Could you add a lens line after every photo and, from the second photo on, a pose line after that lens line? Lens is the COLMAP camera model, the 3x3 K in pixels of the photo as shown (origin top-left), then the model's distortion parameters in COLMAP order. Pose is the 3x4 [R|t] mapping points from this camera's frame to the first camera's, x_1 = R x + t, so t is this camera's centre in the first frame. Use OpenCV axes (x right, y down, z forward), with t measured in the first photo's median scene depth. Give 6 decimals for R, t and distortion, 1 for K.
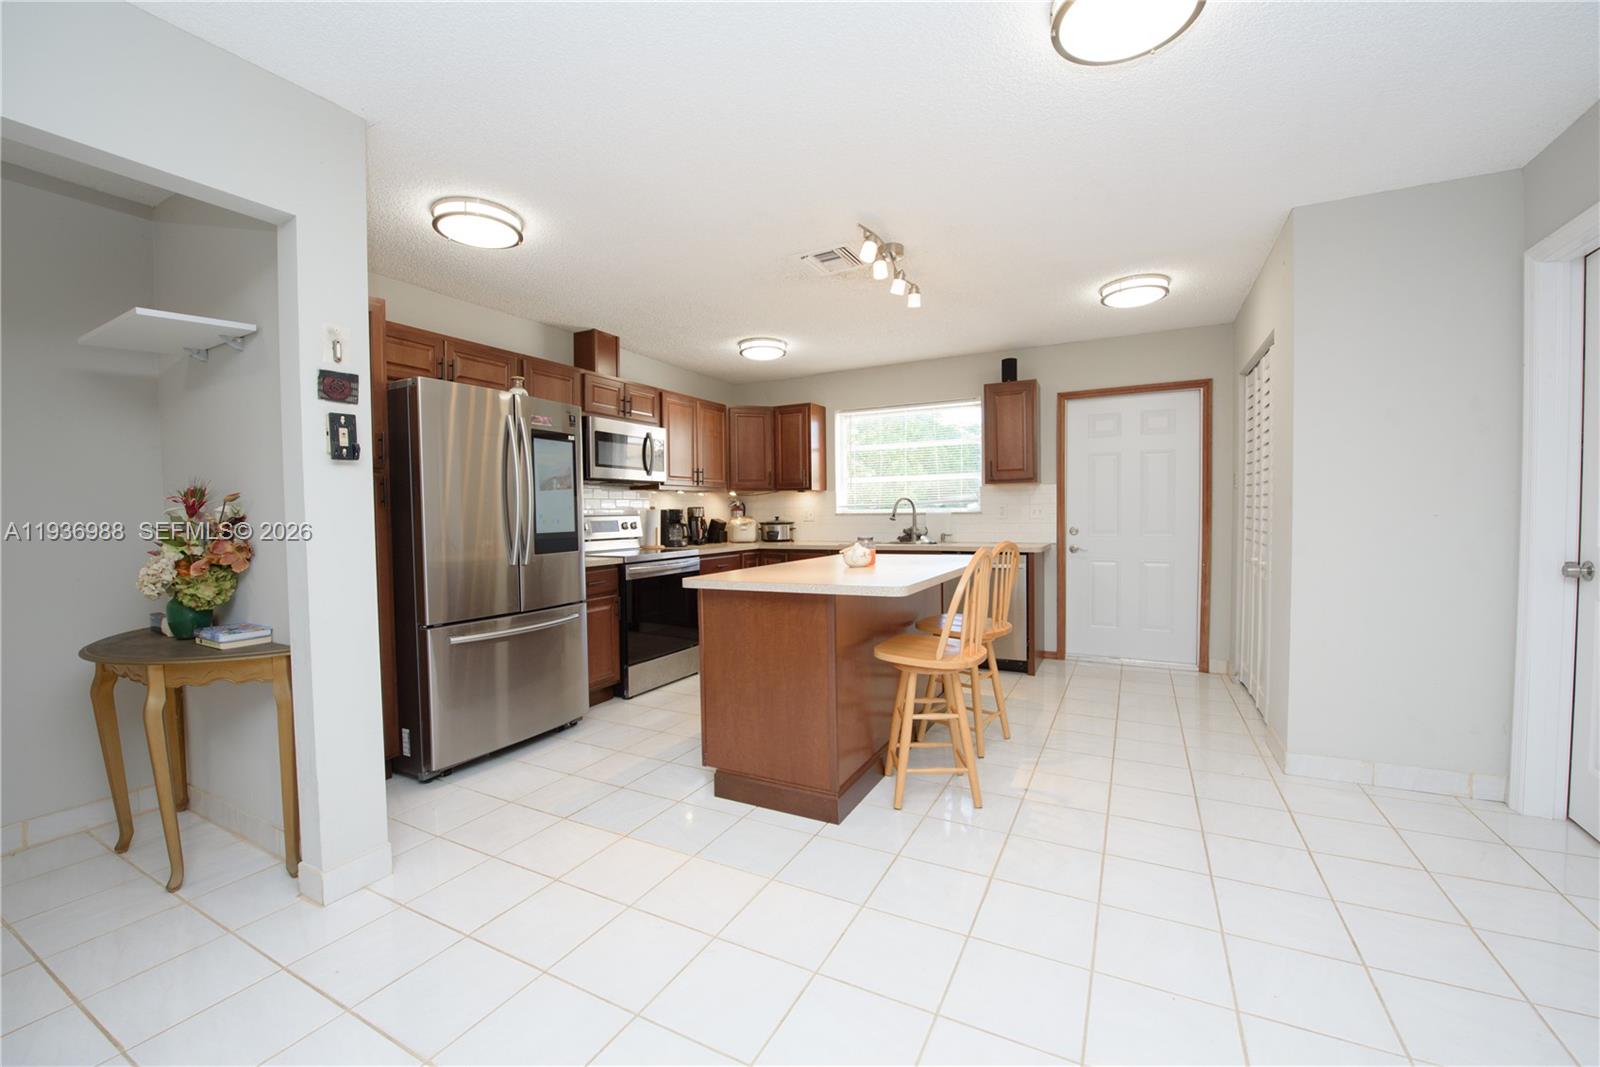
lens RADIAL K [[635.4, 0, 796.1], [0, 635.4, 537.3], [0, 0, 1]] dist [-0.000495, -0.000027]
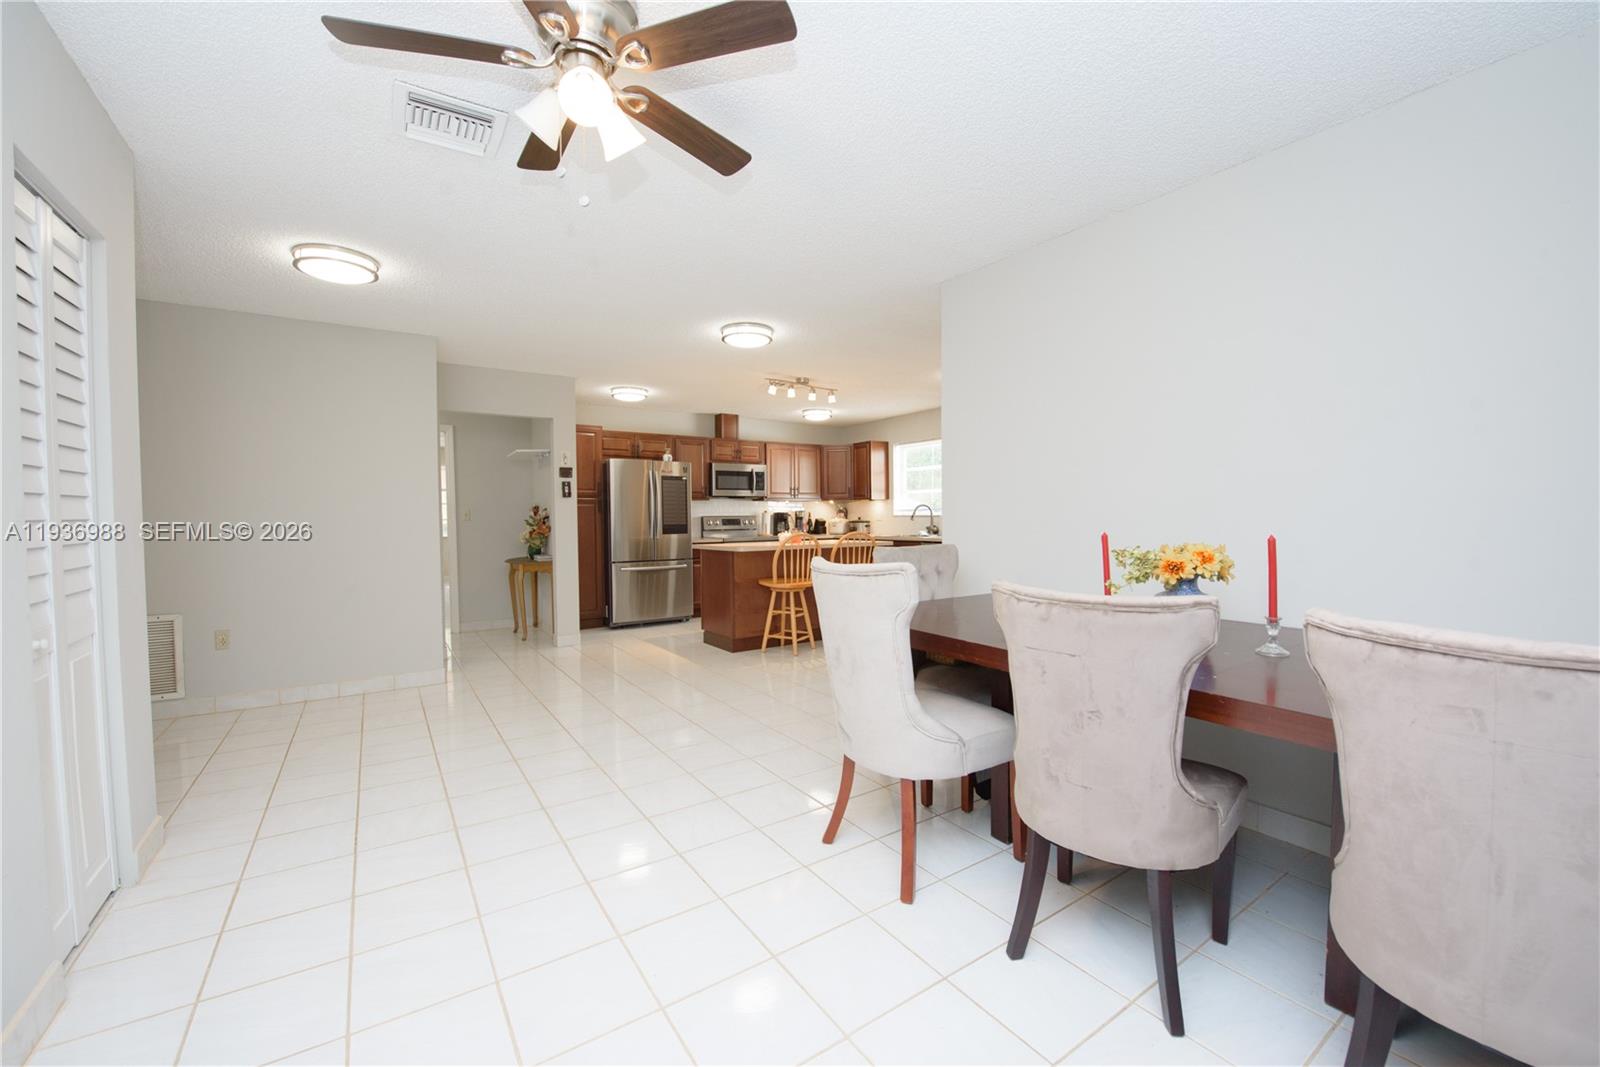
lens RADIAL K [[635.4, 0, 803.4], [0, 635.4, 532.6], [0, 0, 1]] dist [-0.000495, -0.000027]
pose [[0.886306, 0.014960, -0.462858, 0.710173], [-0.019081, 0.999809, -0.004222, 0.014820], [0.462706, 0.012574, 0.886423, -0.480398]]
